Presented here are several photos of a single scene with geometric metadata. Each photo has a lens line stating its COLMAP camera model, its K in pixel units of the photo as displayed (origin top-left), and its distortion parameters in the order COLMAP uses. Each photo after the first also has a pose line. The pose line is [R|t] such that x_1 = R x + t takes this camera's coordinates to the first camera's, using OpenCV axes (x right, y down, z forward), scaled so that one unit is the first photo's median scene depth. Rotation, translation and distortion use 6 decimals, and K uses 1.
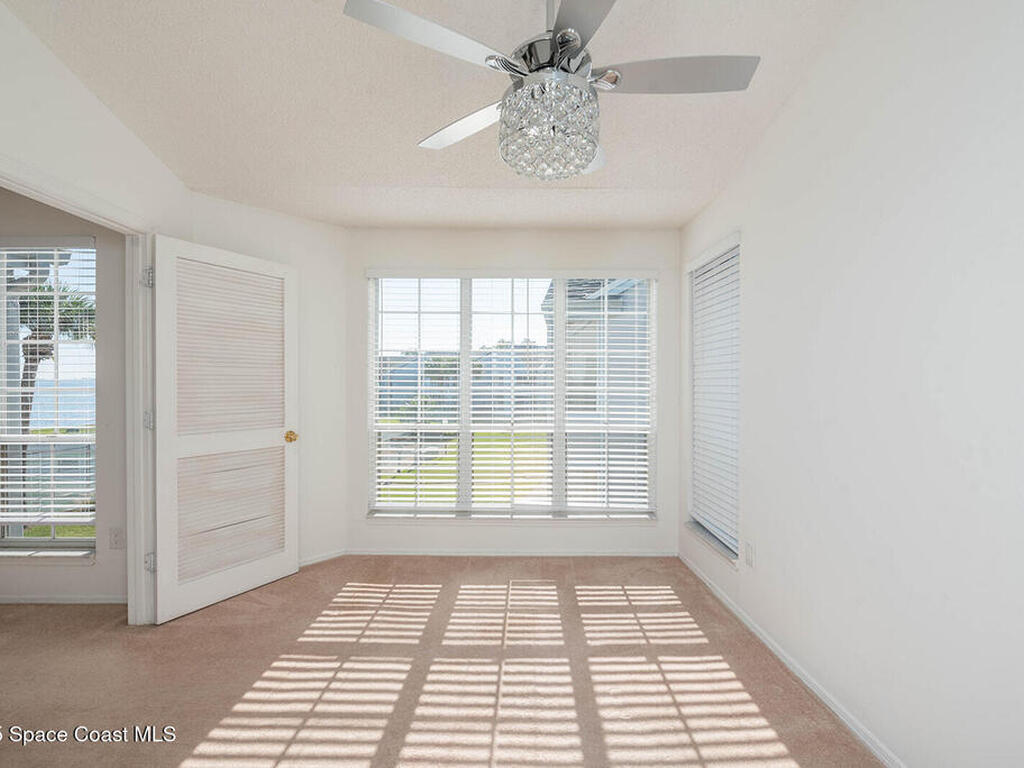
lens RADIAL K [[455.3, 0, 503.0], [0, 455.3, 382.1], [0, 0, 1]] dist [-0.010193, -0.001528]
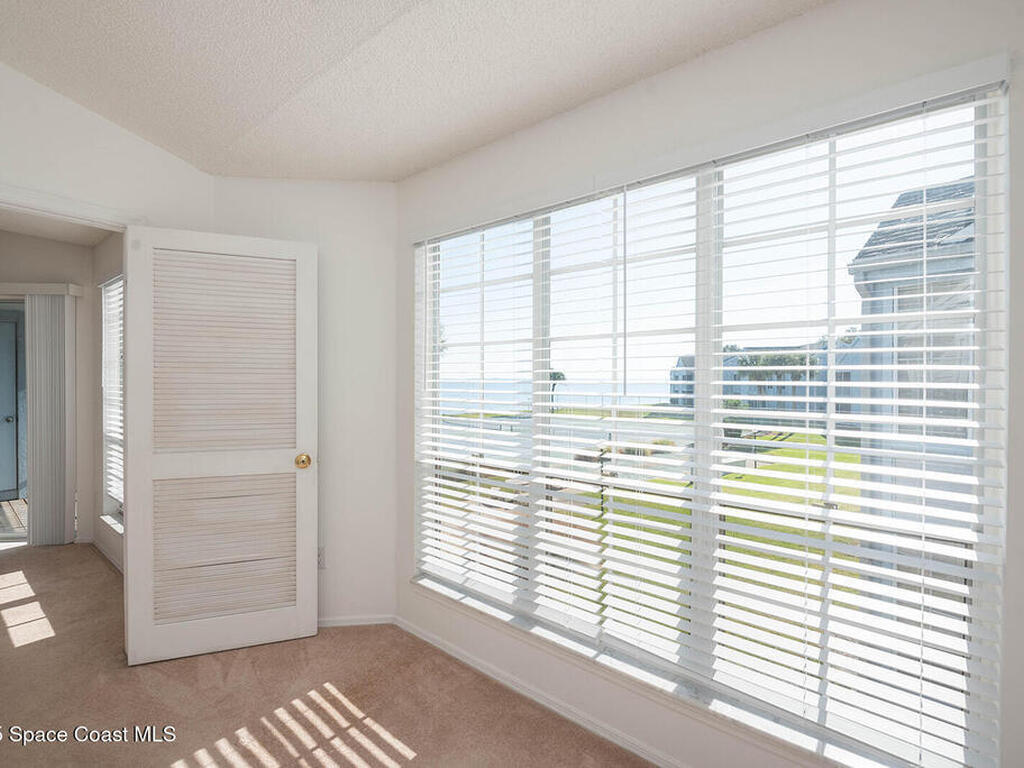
lens RADIAL K [[455.3, 0, 509.7], [0, 455.3, 379.9], [0, 0, 1]] dist [-0.010193, -0.001528]
pose [[0.793704, 0.001898, -0.608301, 0.298569], [-0.002893, 0.999996, -0.000655, -0.020634], [0.608297, 0.002280, 0.793706, 0.618715]]
